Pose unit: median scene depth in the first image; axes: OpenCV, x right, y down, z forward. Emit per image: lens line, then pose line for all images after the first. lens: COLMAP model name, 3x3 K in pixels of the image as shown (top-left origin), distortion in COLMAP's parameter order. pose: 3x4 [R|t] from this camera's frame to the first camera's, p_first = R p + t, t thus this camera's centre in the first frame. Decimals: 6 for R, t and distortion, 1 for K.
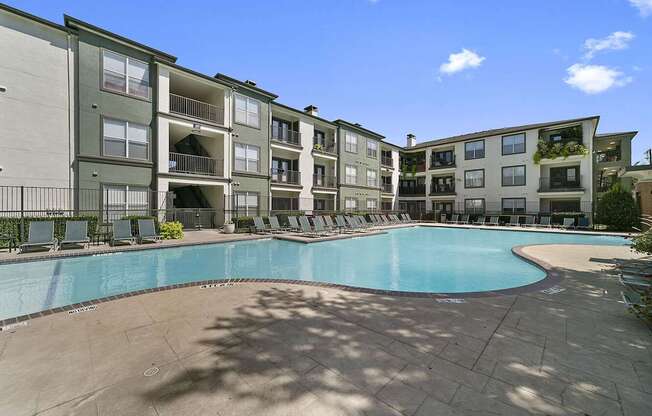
lens RADIAL K [[249.9, 0, 330.6], [0, 249.9, 207.4], [0, 0, 1]] dist [-0.000832, 0.000044]
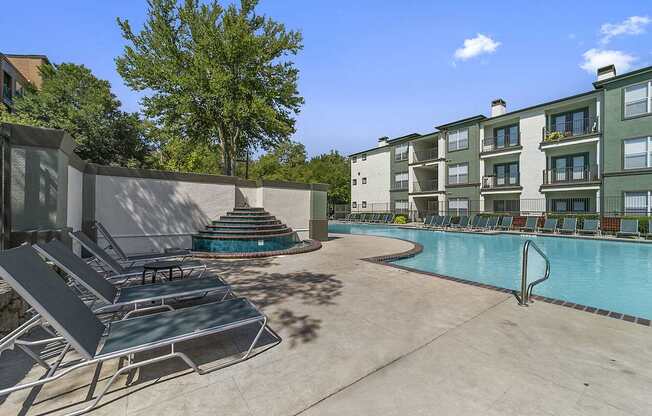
lens RADIAL K [[249.9, 0, 327.1], [0, 249.9, 211.4], [0, 0, 1]] dist [-0.000832, 0.000044]
pose [[-0.183809, -0.012906, -0.982877, 0.901234], [-0.014263, 0.999844, -0.010461, 0.028126], [0.982858, 0.012096, -0.183965, 0.424484]]
